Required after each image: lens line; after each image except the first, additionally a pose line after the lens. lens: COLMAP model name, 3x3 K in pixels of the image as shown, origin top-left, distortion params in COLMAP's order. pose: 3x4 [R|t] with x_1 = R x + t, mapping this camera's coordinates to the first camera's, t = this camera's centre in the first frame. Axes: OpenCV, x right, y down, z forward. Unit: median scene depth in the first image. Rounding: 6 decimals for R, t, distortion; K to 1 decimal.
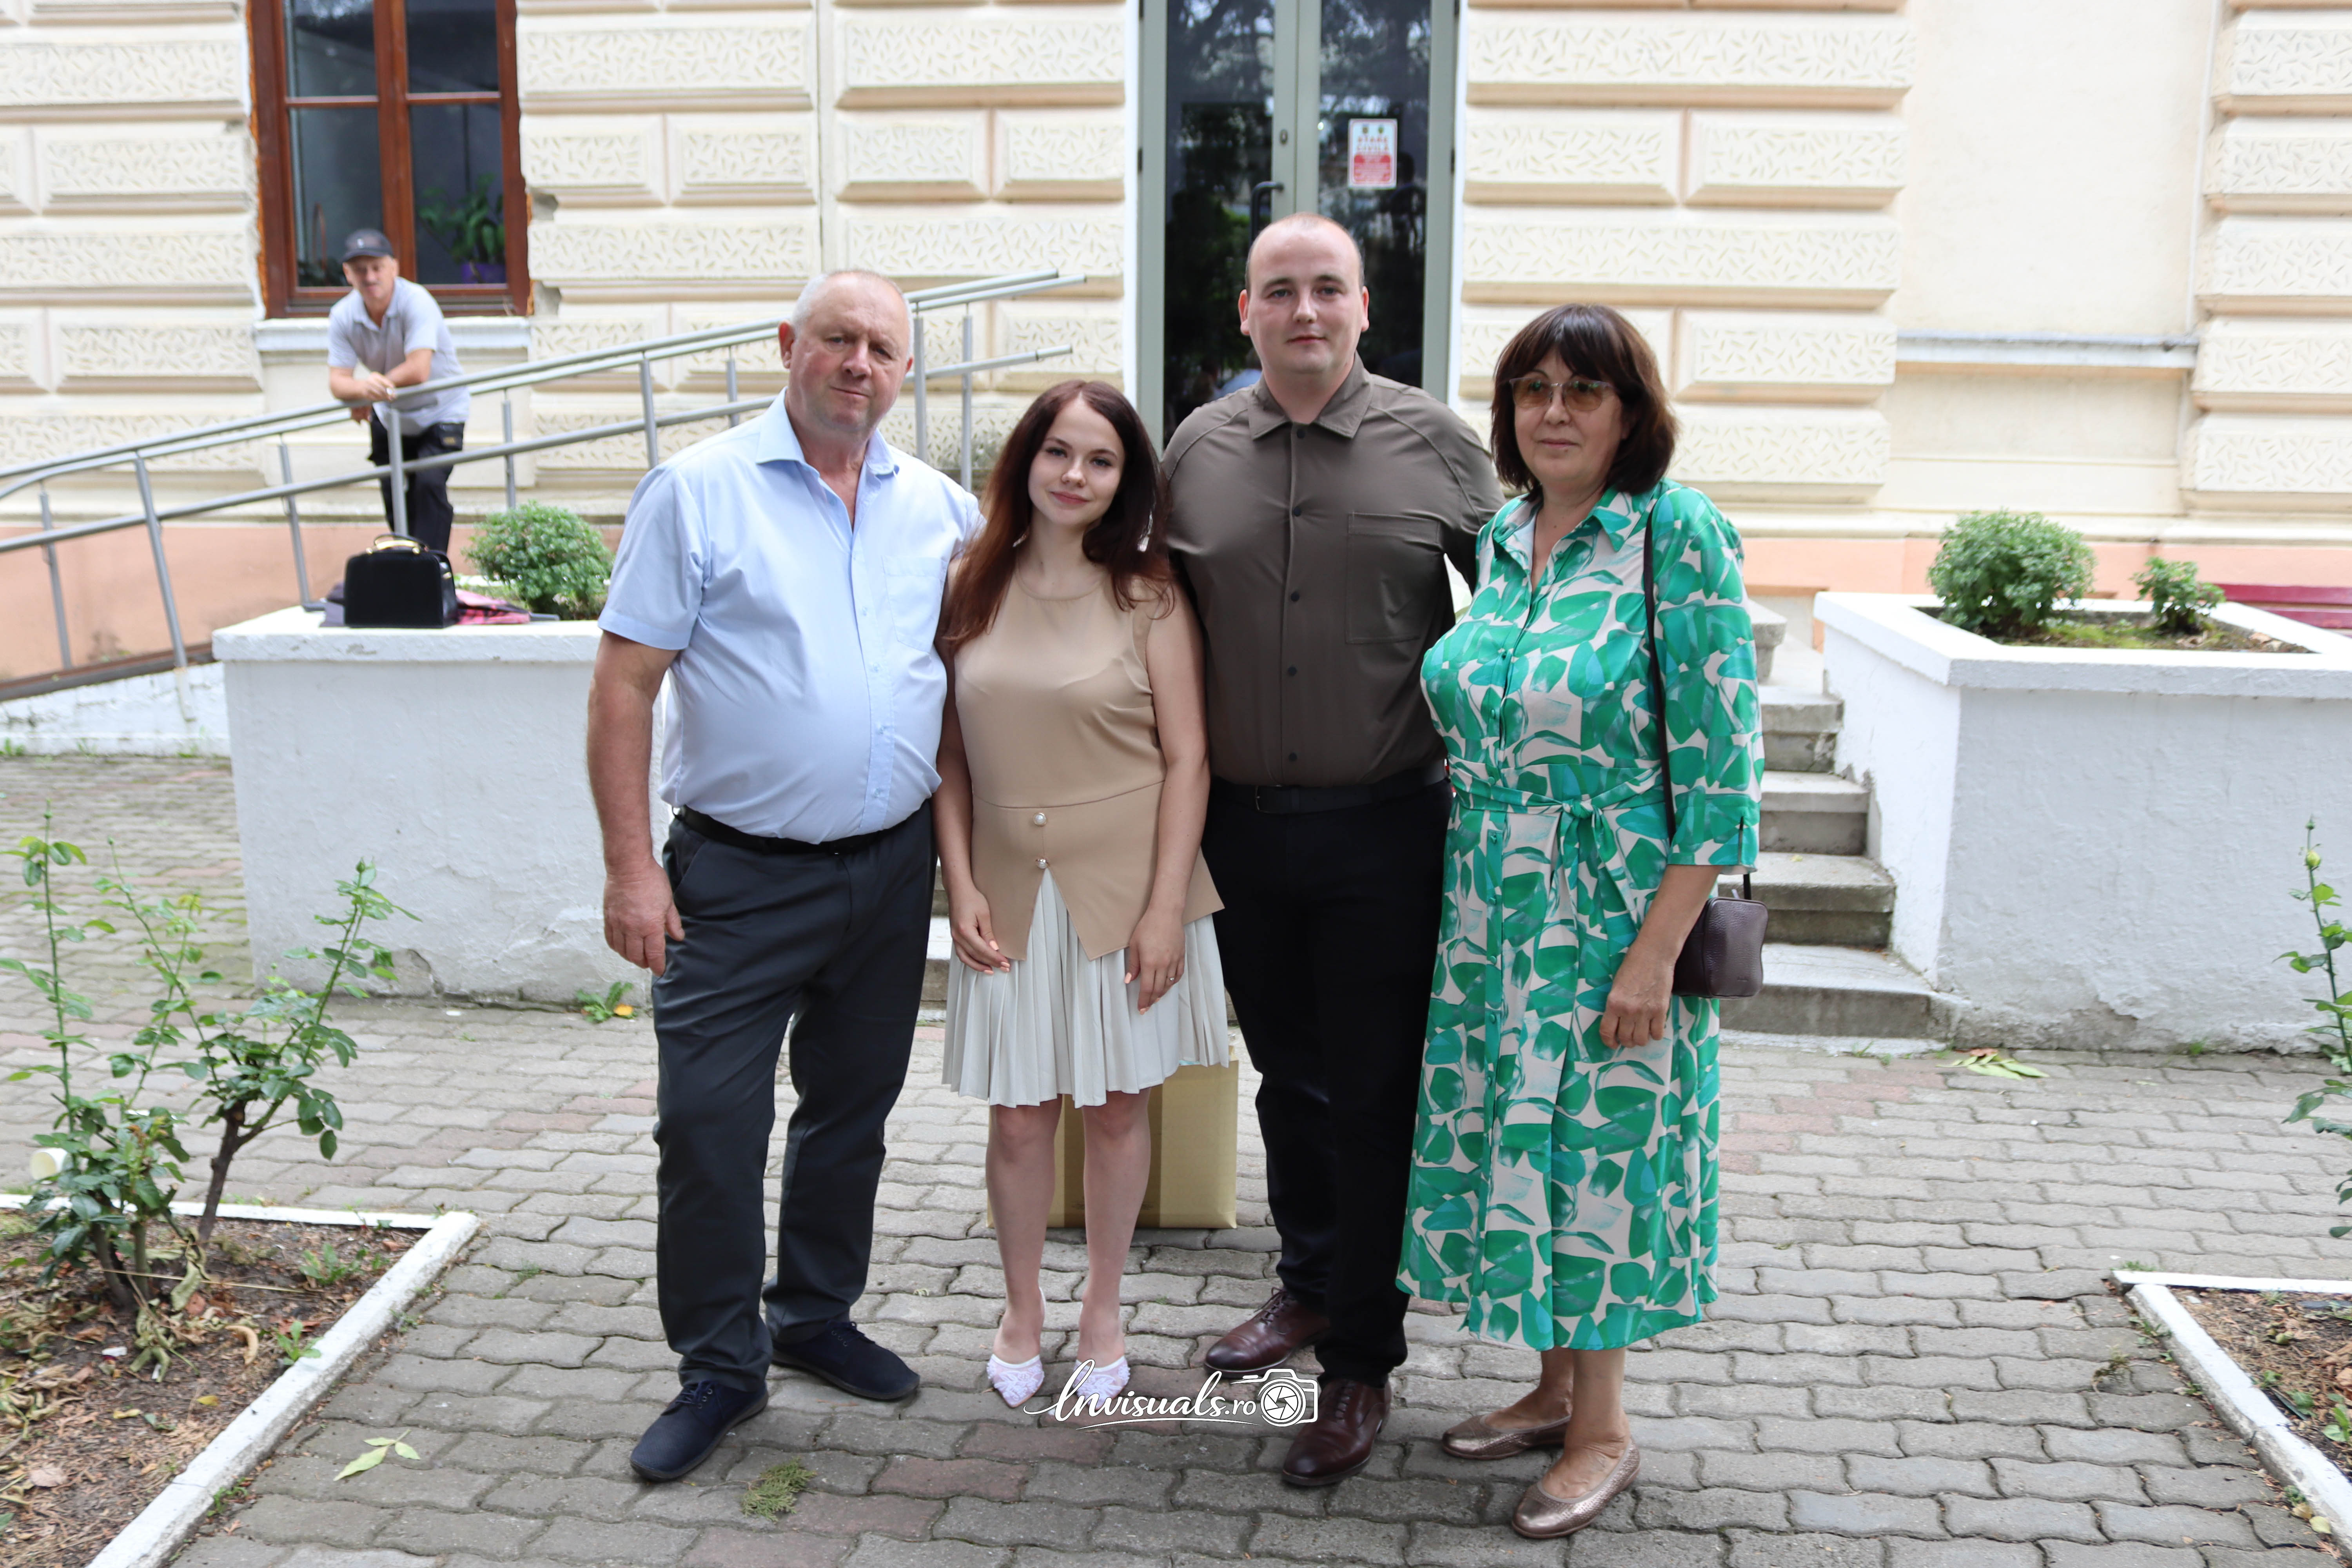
lens RADIAL K [[2122.7, 0, 1150.1], [0, 2122.7, 779.5], [0, 0, 1]] dist [-0.152732, 0.148233]
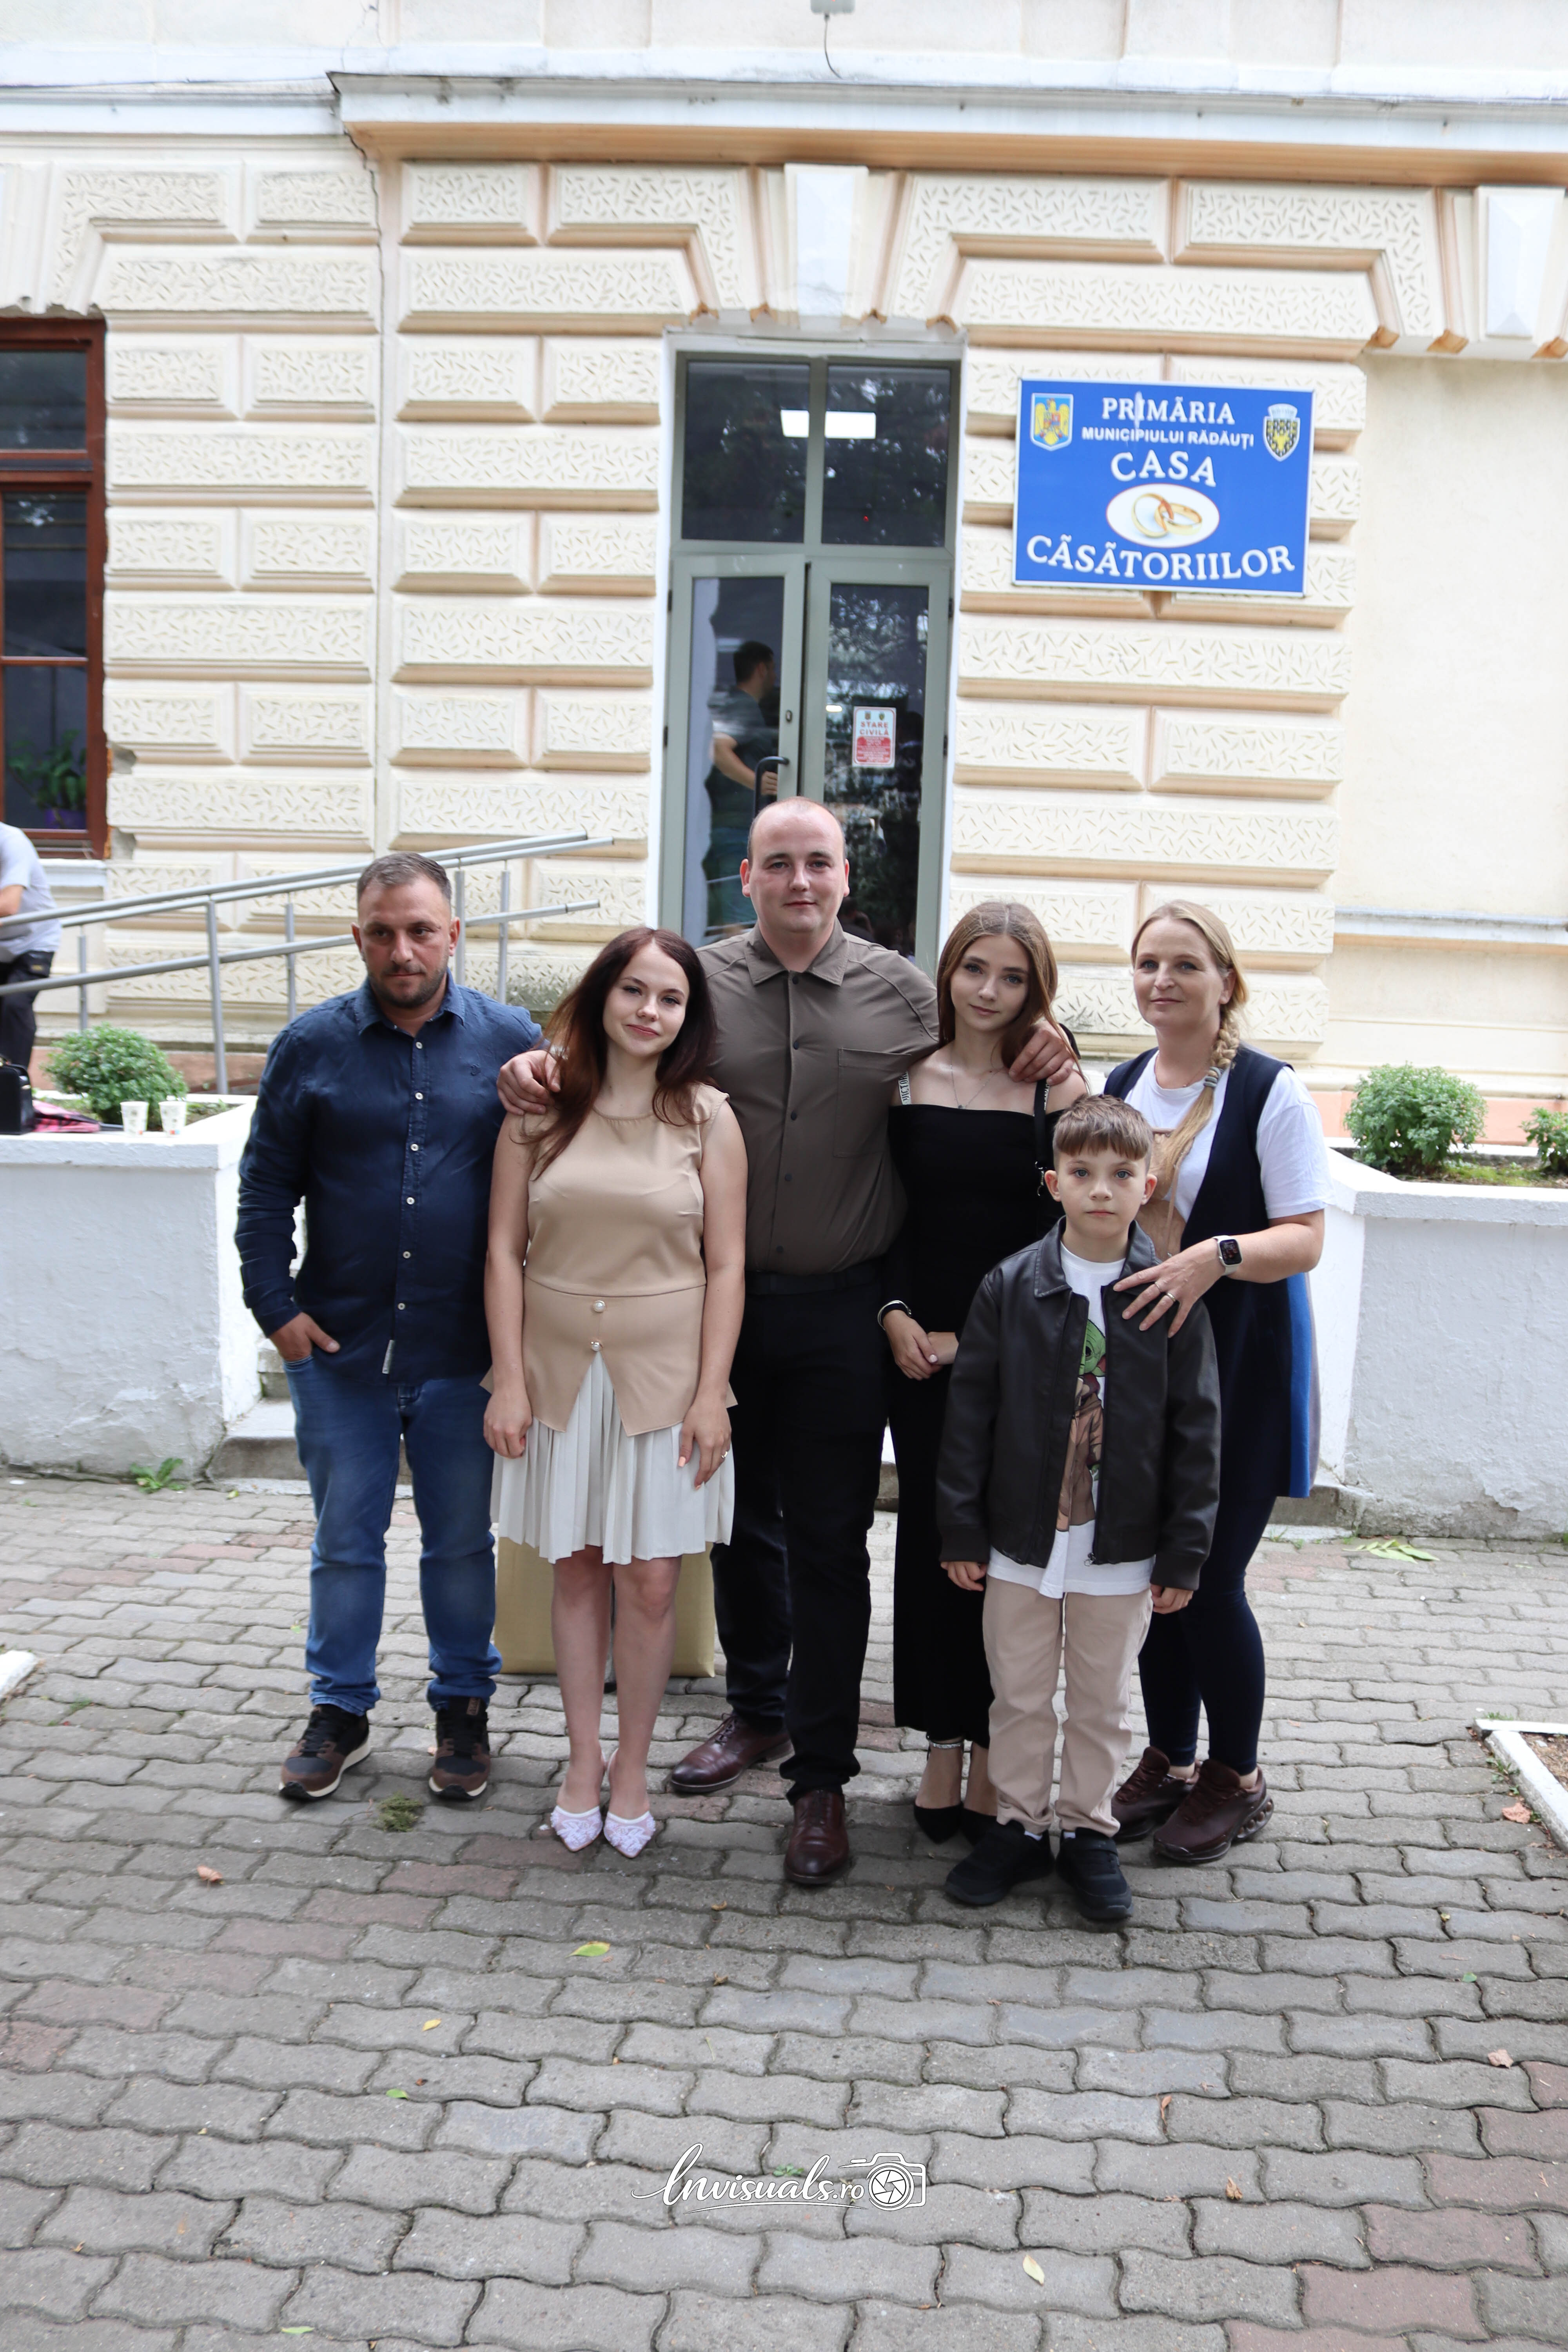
lens RADIAL K [[1982.1, 0, 780.3], [0, 1982.1, 1186.5], [0, 0, 1]] dist [-0.161215, 0.146019]
pose [[0.998333, 0.023102, 0.052890, 0.011469], [-0.019801, 0.997873, -0.062103, 0.011543], [-0.054212, 0.060952, 0.996667, -0.050788]]
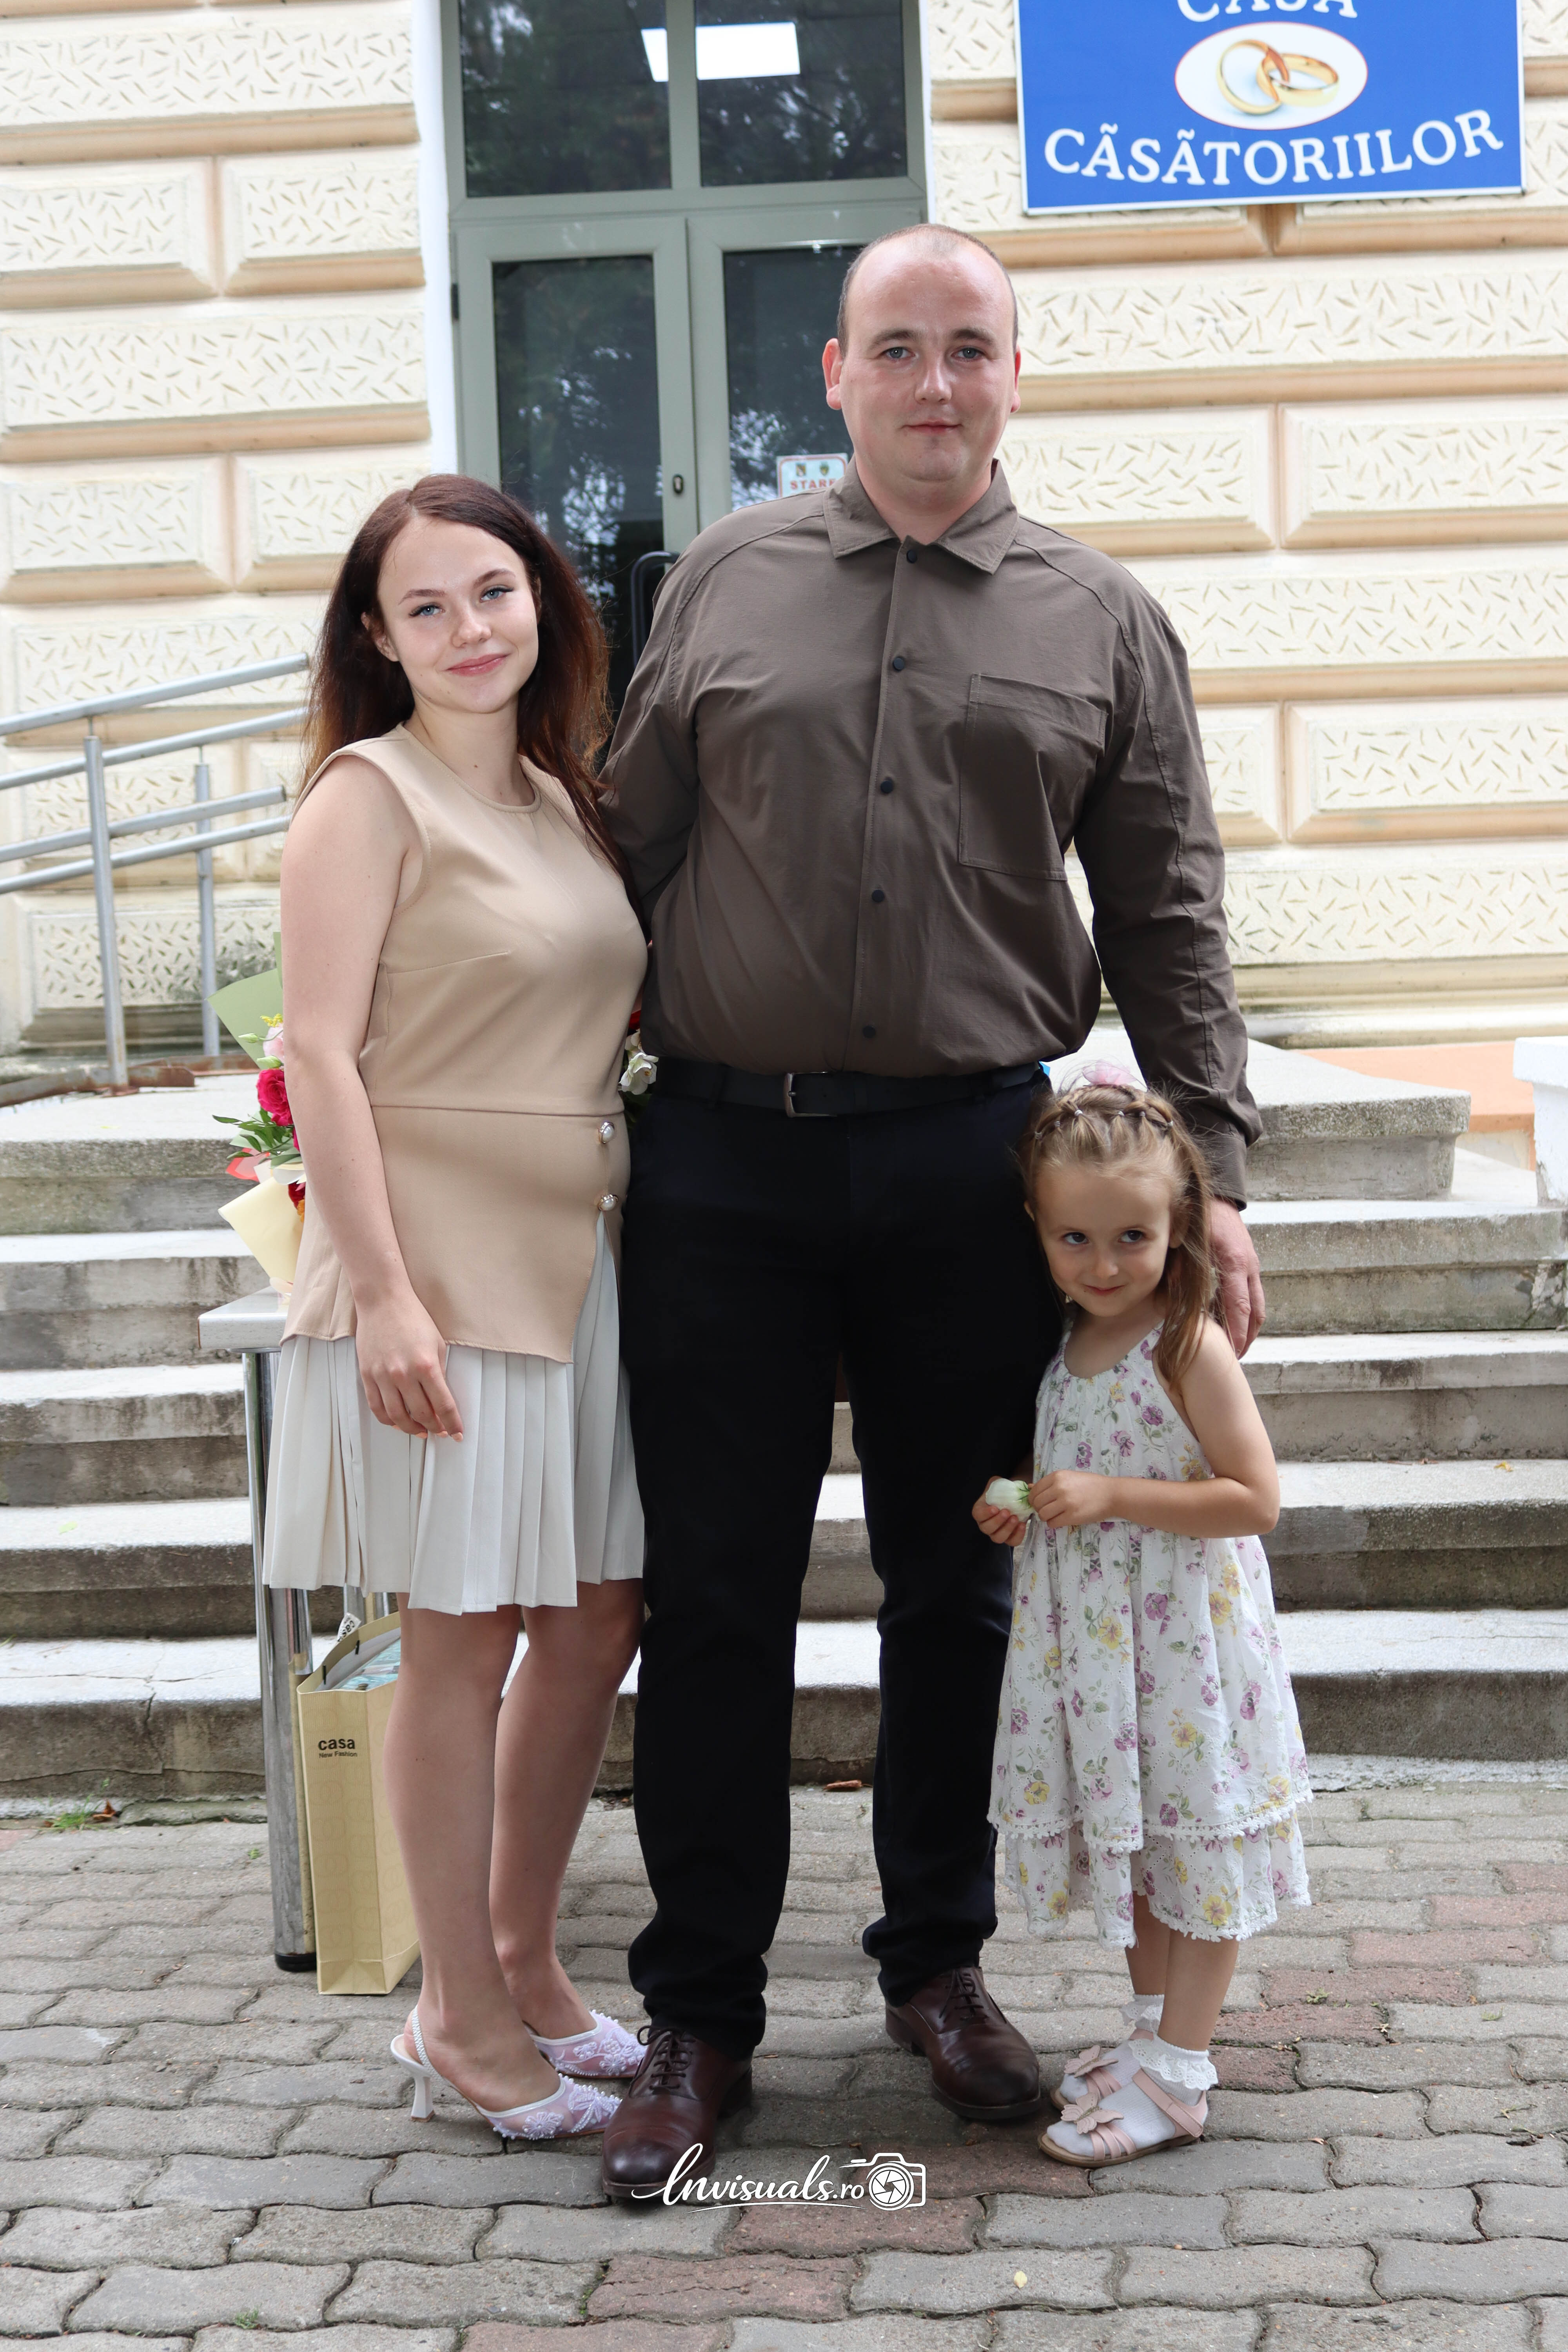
lens RADIAL K [[2893.1, 0, 781.8], [0, 2893.1, 1183.7], [0, 0, 1]] dist [-0.094684, 0.175850]
pose [[0.997843, -0.046497, 0.046334, 0.077703], [0.052169, 0.990159, -0.129857, 0.057163], [-0.039840, 0.131995, 0.990450, 0.220827]]
